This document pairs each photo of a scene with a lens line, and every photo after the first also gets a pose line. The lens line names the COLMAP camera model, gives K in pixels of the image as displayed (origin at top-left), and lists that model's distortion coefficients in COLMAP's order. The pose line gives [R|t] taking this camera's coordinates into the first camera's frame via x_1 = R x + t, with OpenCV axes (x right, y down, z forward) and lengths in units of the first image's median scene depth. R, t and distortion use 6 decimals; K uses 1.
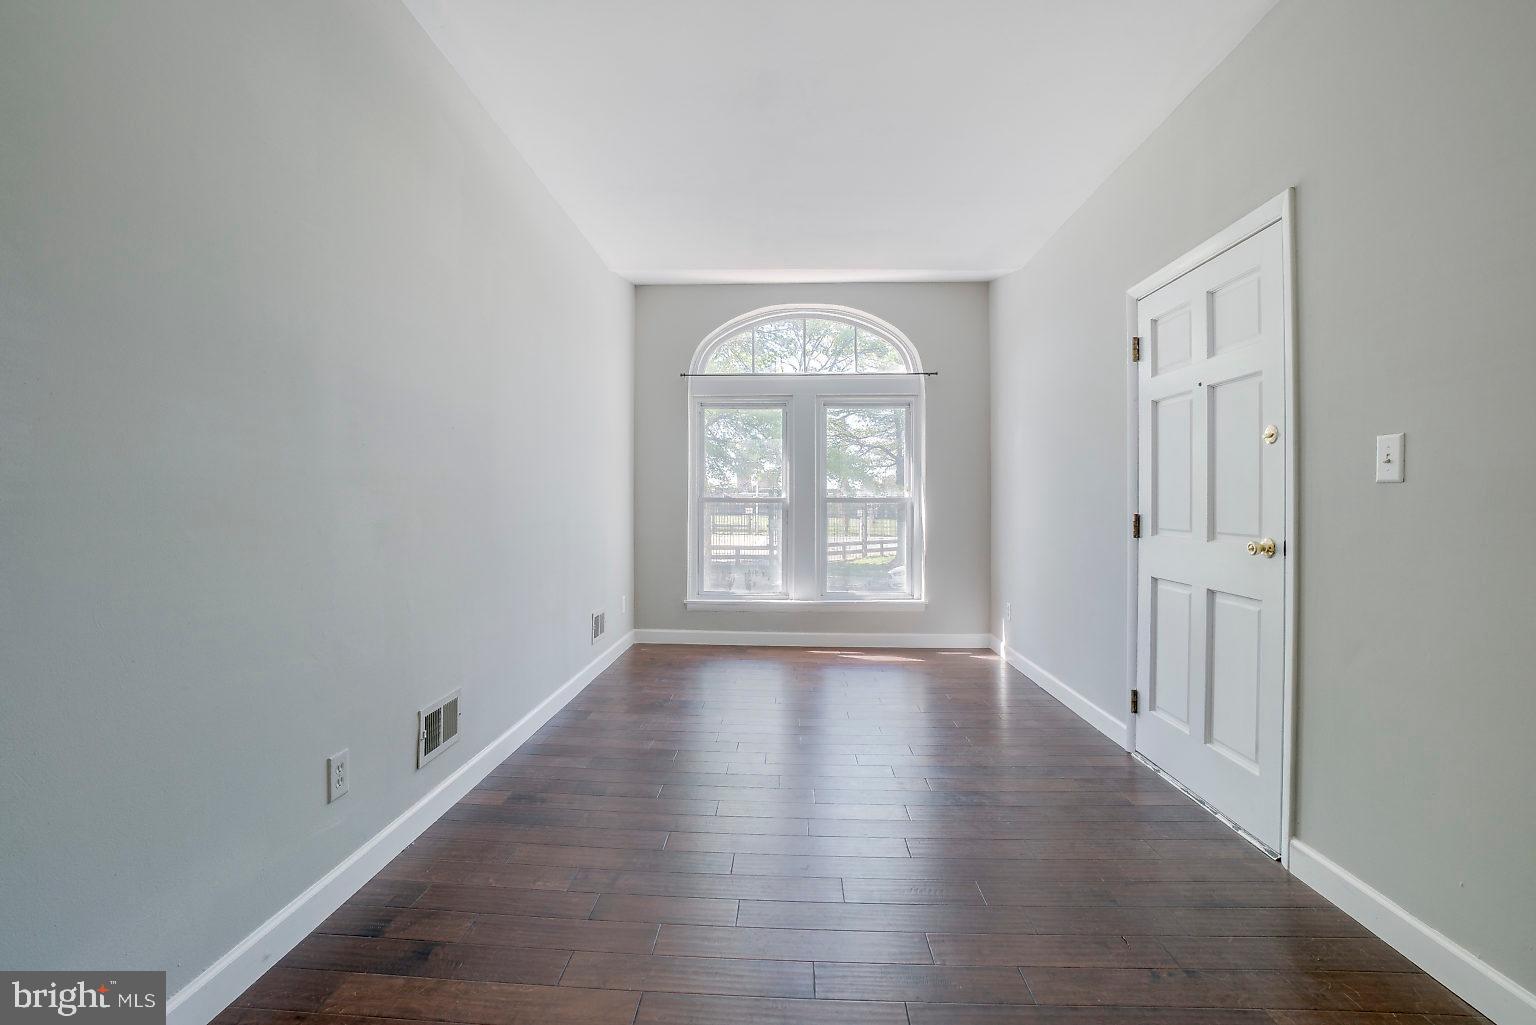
lens RADIAL K [[672.4, 0, 772.0], [0, 672.4, 502.5], [0, 0, 1]] dist [-0.053252, 0.013810]
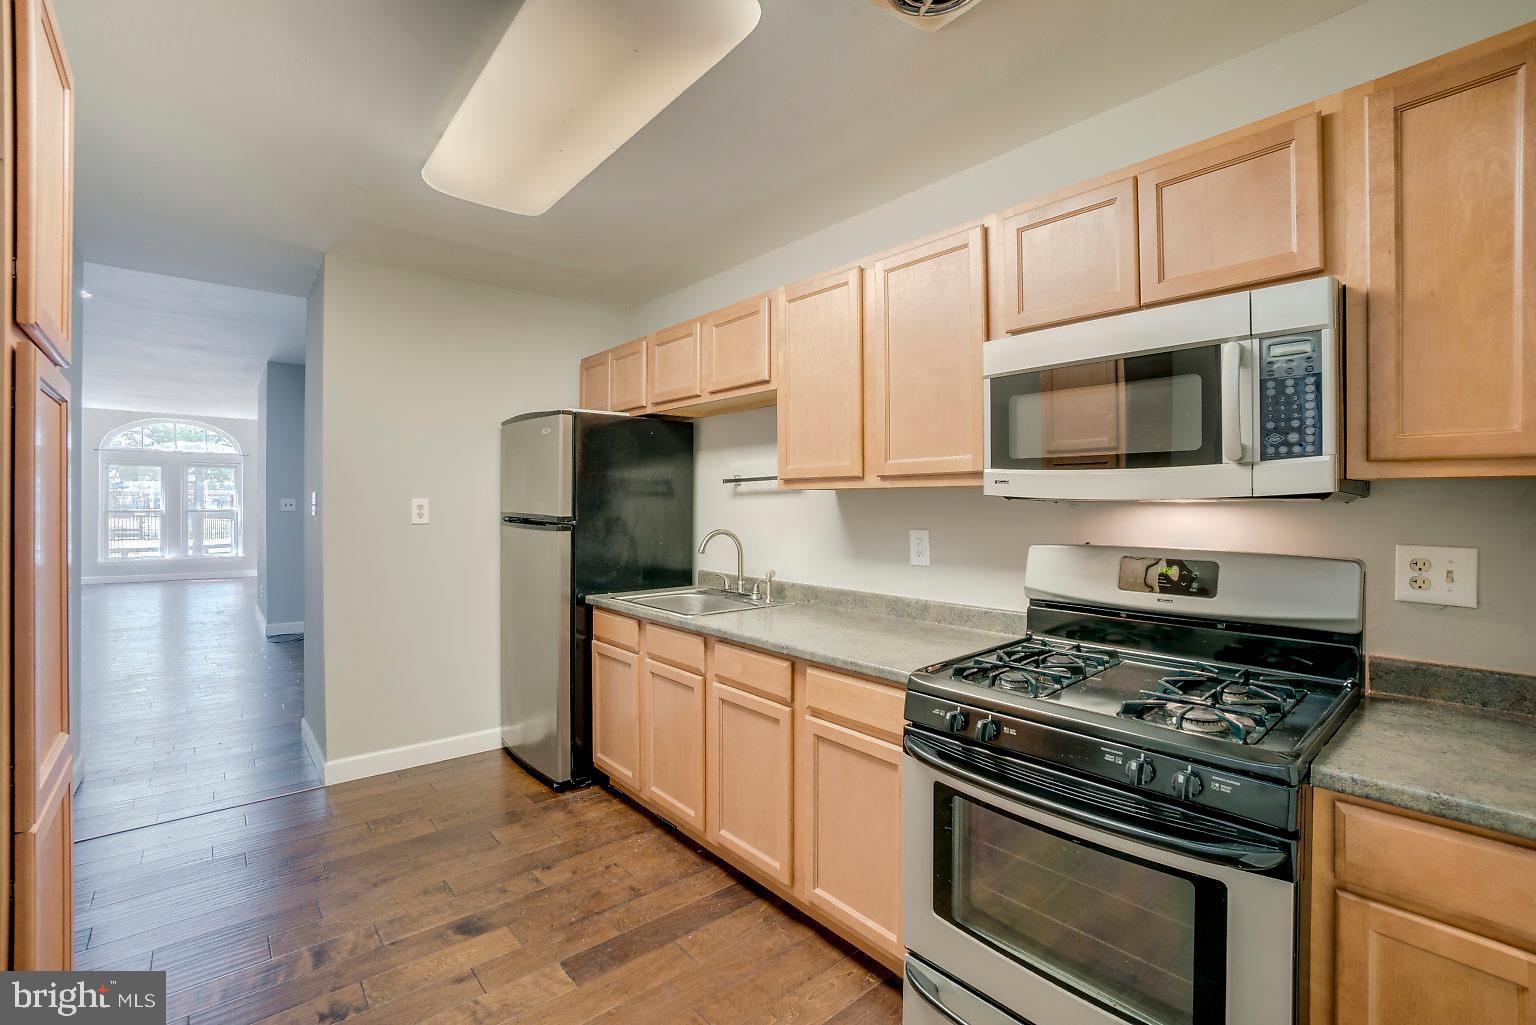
lens RADIAL K [[672.4, 0, 767.3], [0, 672.4, 504.6], [0, 0, 1]] dist [-0.053252, 0.013810]
pose [[0.740948, 0.001193, 0.671562, 0.065091], [-0.002303, 0.999997, 0.000765, -0.033819], [-0.671559, -0.002113, 0.740948, -1.962417]]
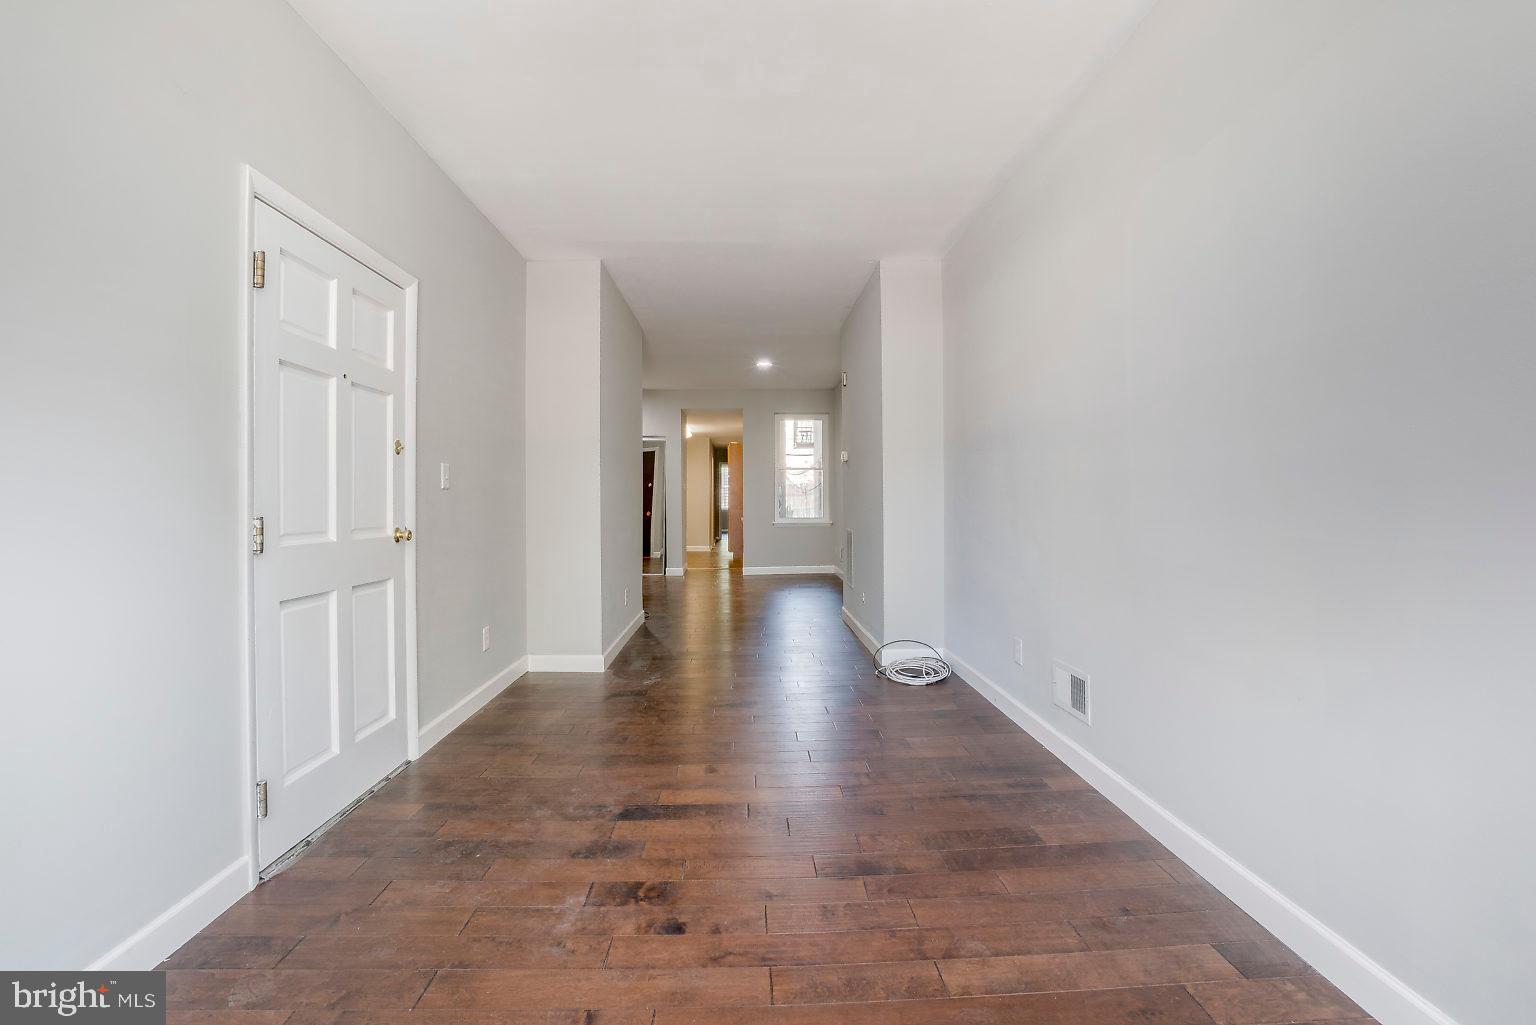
lens RADIAL K [[672.4, 0, 756.5], [0, 672.4, 501.8], [0, 0, 1]] dist [-0.053252, 0.013810]
pose [[-0.998876, 0.004157, -0.047214, 0.048875], [0.004098, 0.999991, 0.001351, 0.002120], [0.047219, 0.001155, -0.998884, 1.001699]]
